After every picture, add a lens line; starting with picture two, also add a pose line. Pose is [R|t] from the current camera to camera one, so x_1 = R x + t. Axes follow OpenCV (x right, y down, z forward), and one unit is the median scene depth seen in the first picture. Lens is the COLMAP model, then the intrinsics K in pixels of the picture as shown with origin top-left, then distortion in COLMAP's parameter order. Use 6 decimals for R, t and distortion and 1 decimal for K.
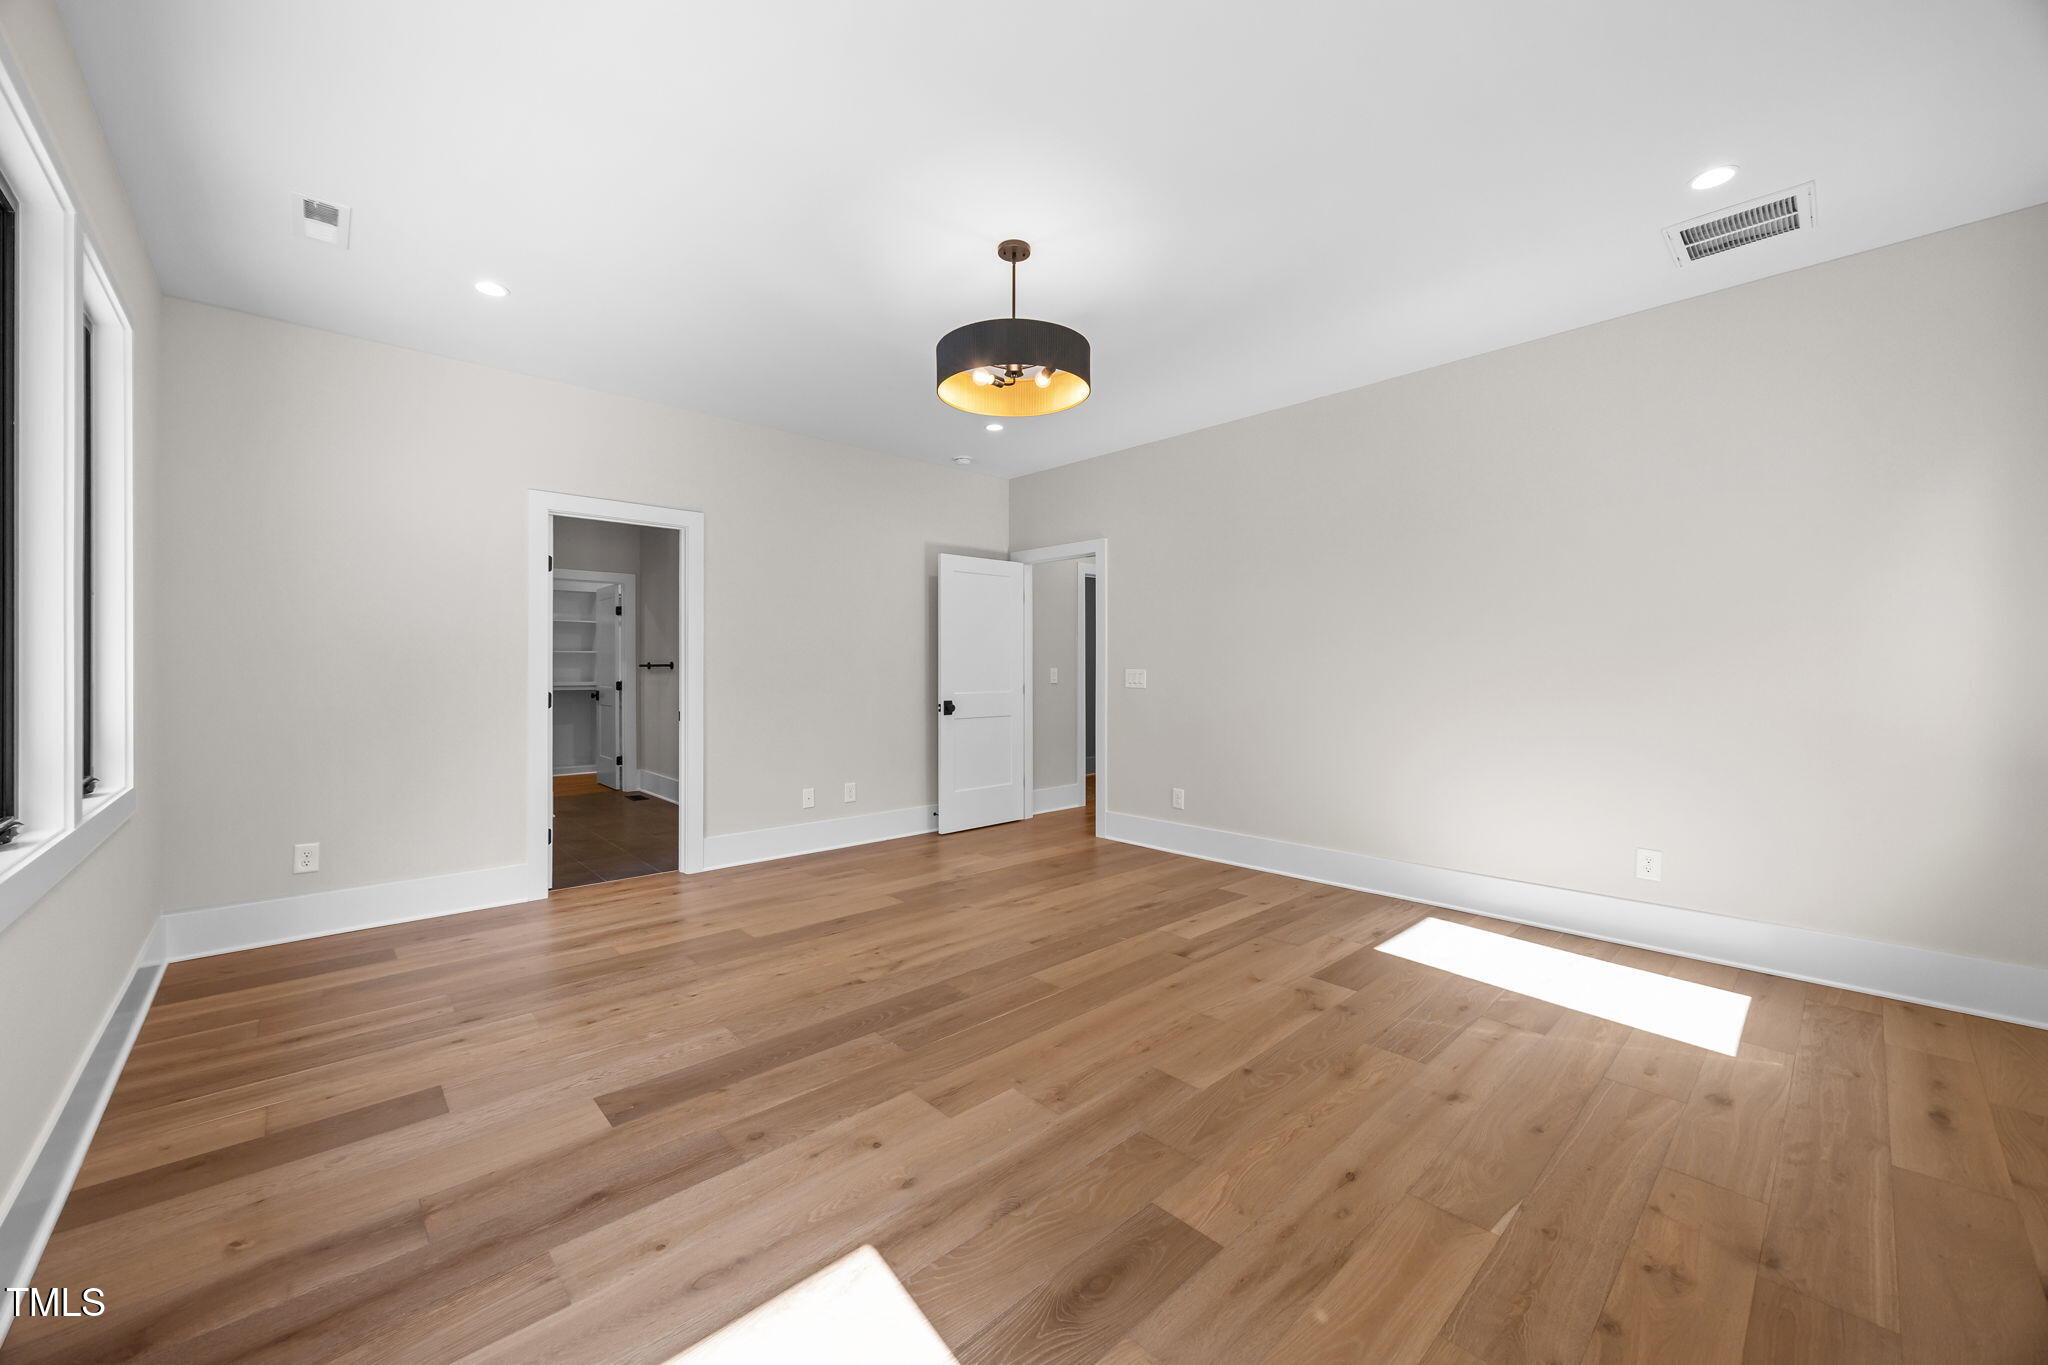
lens RADIAL K [[777.9, 0, 1021.3], [0, 777.9, 673.2], [0, 0, 1]] dist [-0.000398, -0.000037]
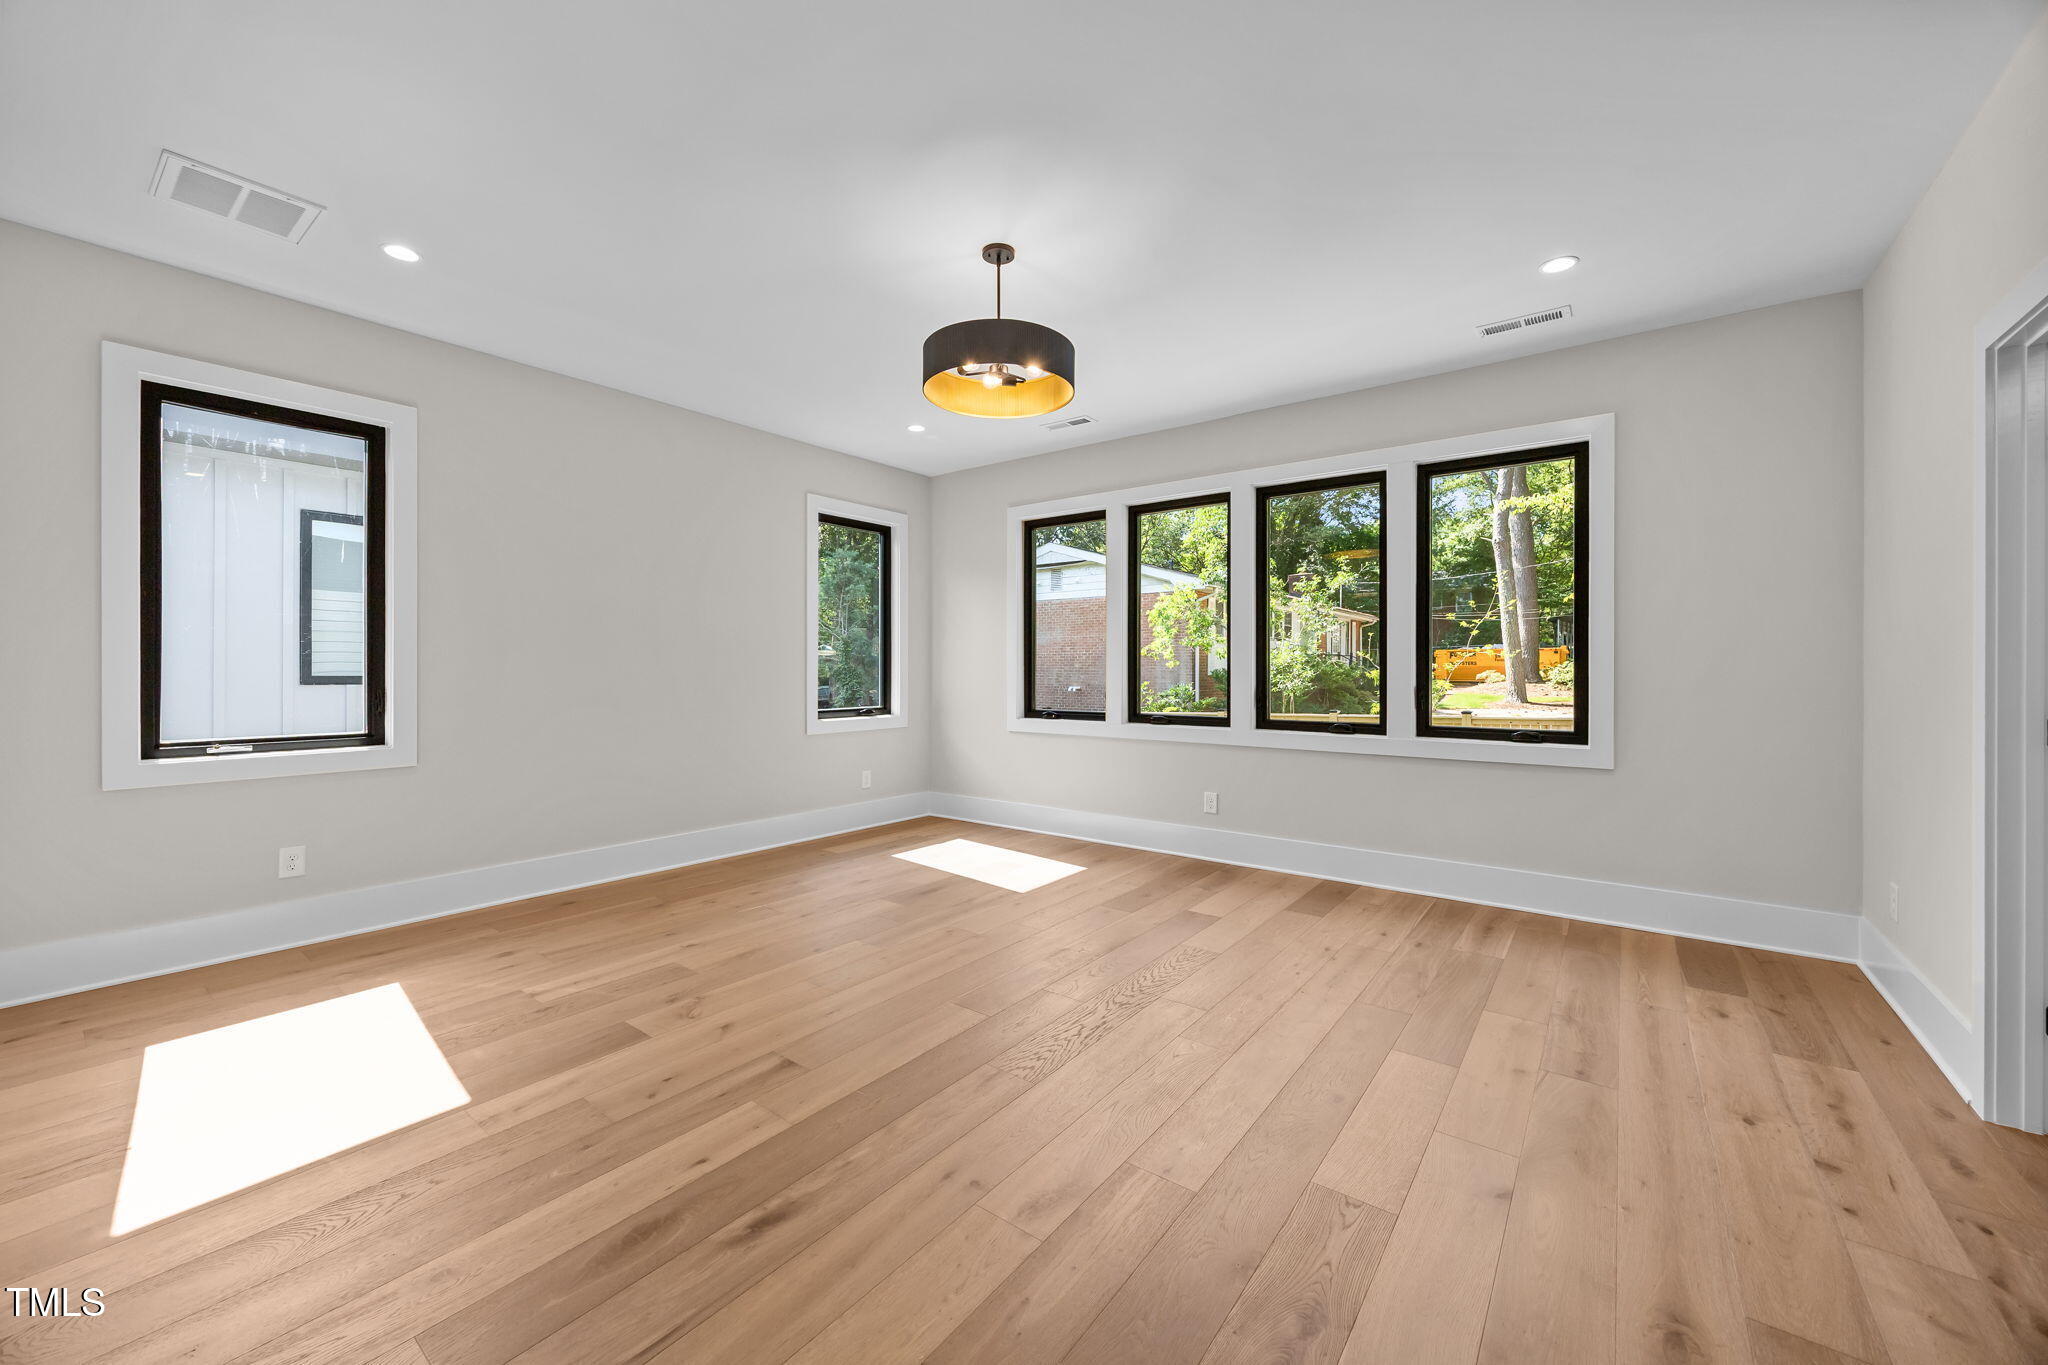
lens RADIAL K [[777.9, 0, 1026.5], [0, 777.9, 674.3], [0, 0, 1]] dist [-0.000398, -0.000037]
pose [[-0.985909, -0.000940, -0.167280, 0.096819], [-0.002005, 0.999979, 0.006195, -0.000712], [0.167270, 0.006444, -0.985890, 1.559705]]
